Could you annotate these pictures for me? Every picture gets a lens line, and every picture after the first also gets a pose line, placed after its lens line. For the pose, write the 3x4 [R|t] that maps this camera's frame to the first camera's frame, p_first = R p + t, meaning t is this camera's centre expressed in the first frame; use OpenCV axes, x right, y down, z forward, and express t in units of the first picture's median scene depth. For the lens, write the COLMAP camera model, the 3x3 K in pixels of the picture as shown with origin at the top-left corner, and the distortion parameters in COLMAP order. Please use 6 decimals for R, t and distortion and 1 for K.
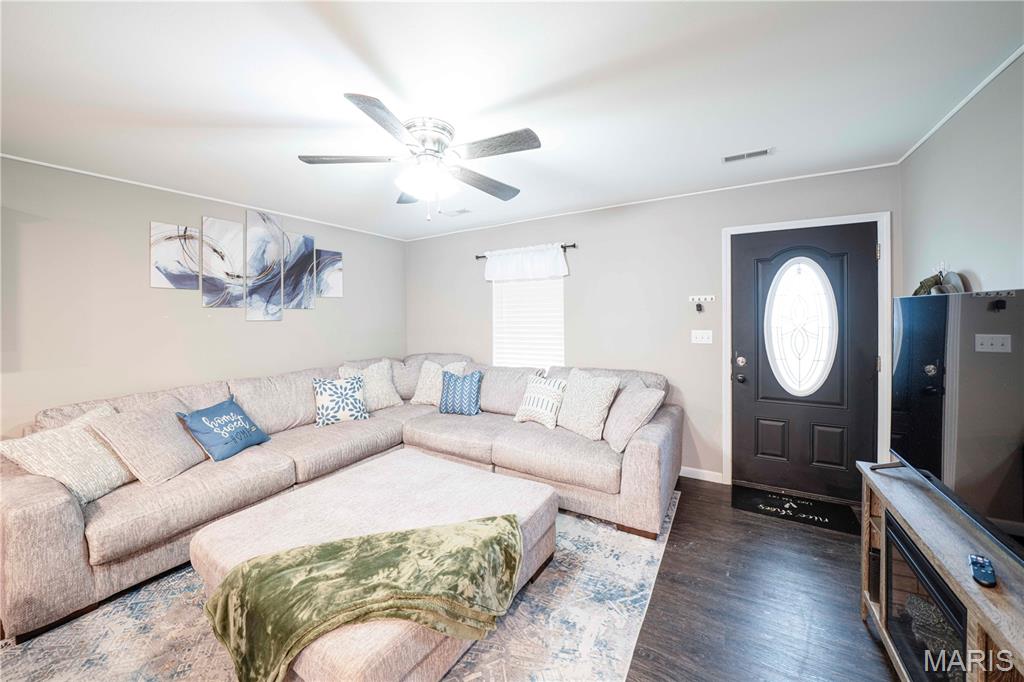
lens RADIAL K [[369.7, 0, 525.4], [0, 369.7, 314.9], [0, 0, 1]] dist [-0.019387, 0.000179]
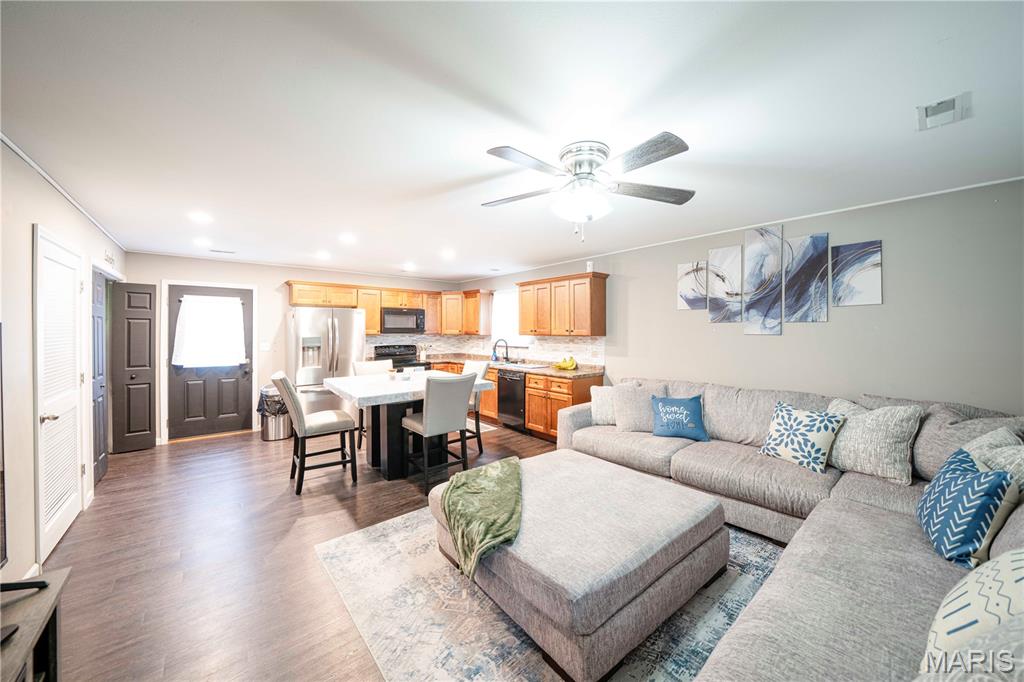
lens RADIAL K [[341.2, 0, 508.5], [0, 341.2, 333.5], [0, 0, 1]] dist [-0.018075, -0.000027]
pose [[-0.316028, 0.017571, -0.948587, 0.425154], [0.002117, 0.999839, 0.017815, -0.005721], [0.948748, 0.003622, -0.316014, 0.690949]]
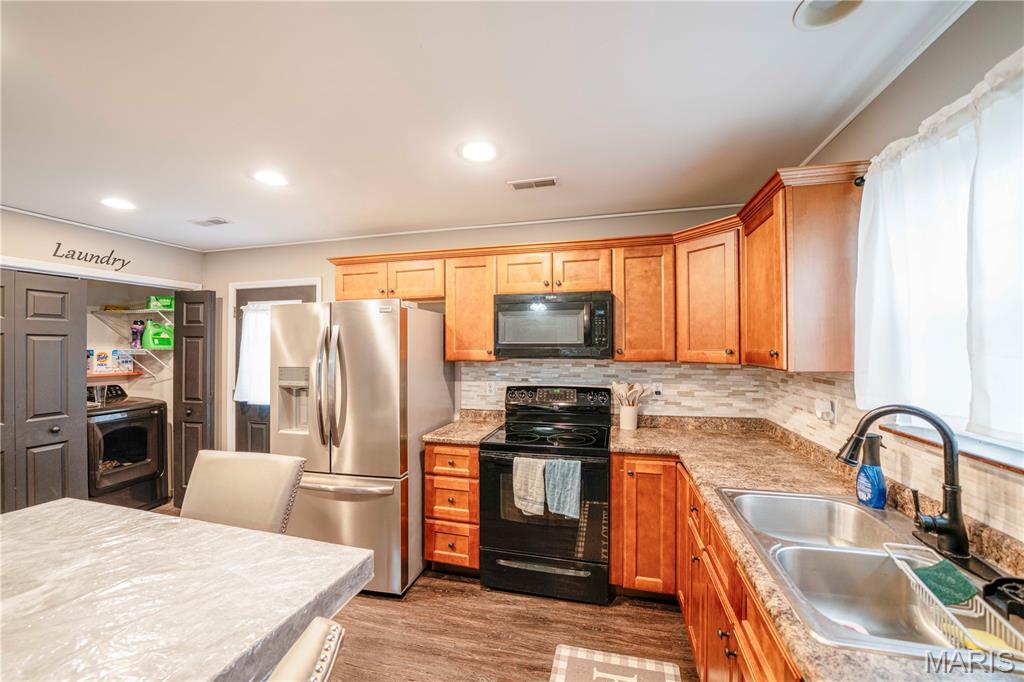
lens RADIAL K [[381.2, 0, 531.4], [0, 381.2, 346.0], [0, 0, 1]] dist [-0.021576, 0.000070]
pose [[-0.950330, 0.013825, -0.310936, -0.910067], [0.014665, 0.999892, -0.000363, -0.001191], [0.310897, -0.004905, -0.950431, 0.286203]]
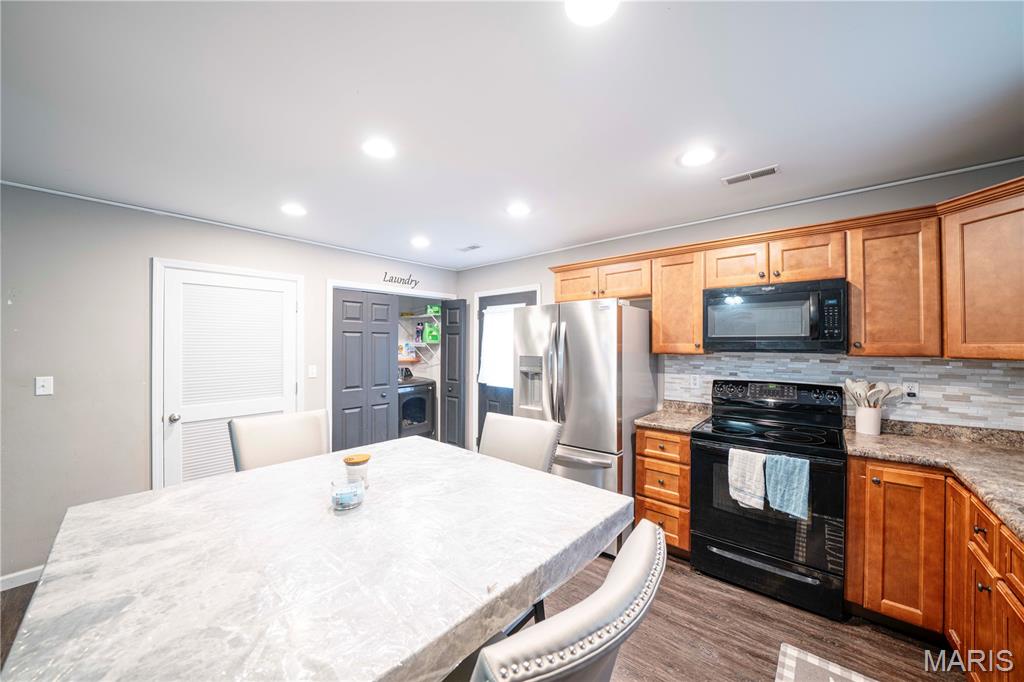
lens RADIAL K [[371.4, 0, 528.3], [0, 371.4, 341.3], [0, 0, 1]] dist [-0.031432, 0.004142]
pose [[-0.989124, 0.012208, 0.146578, -0.825001], [0.010450, 0.999864, -0.012754, 0.008002], [-0.146714, -0.011084, -0.989117, 0.346522]]
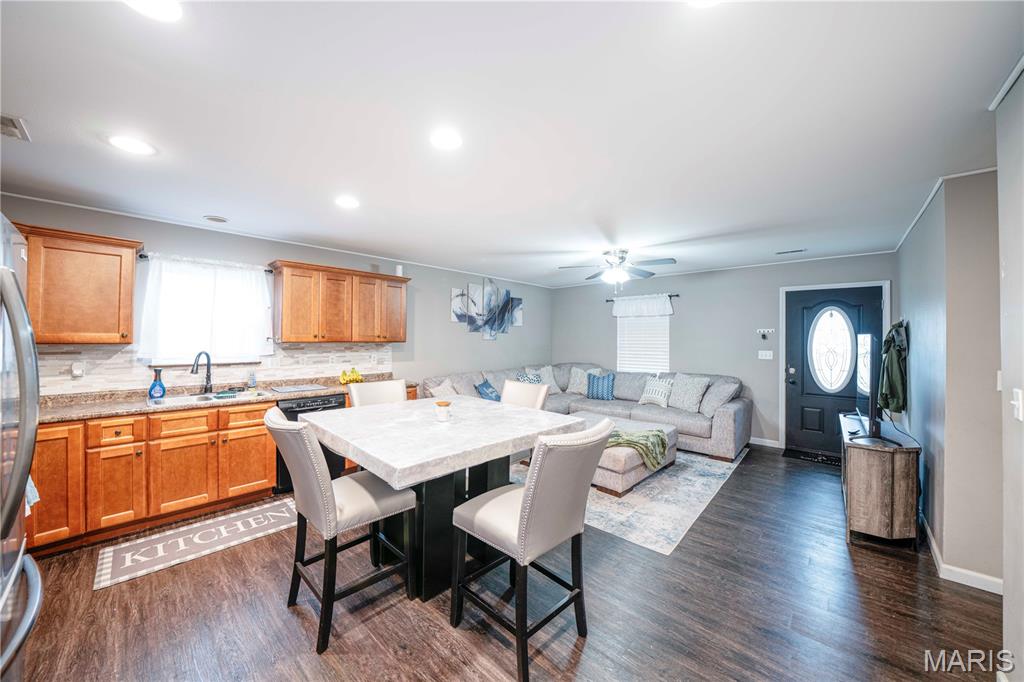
lens RADIAL K [[364.9, 0, 513.5], [0, 364.9, 332.3], [0, 0, 1]] dist [-0.020433, 0.000023]
pose [[0.977029, 0.014559, -0.212607, -0.251273], [-0.017814, 0.999751, -0.013403, 0.002206], [0.212359, 0.016882, 0.977046, -0.750152]]
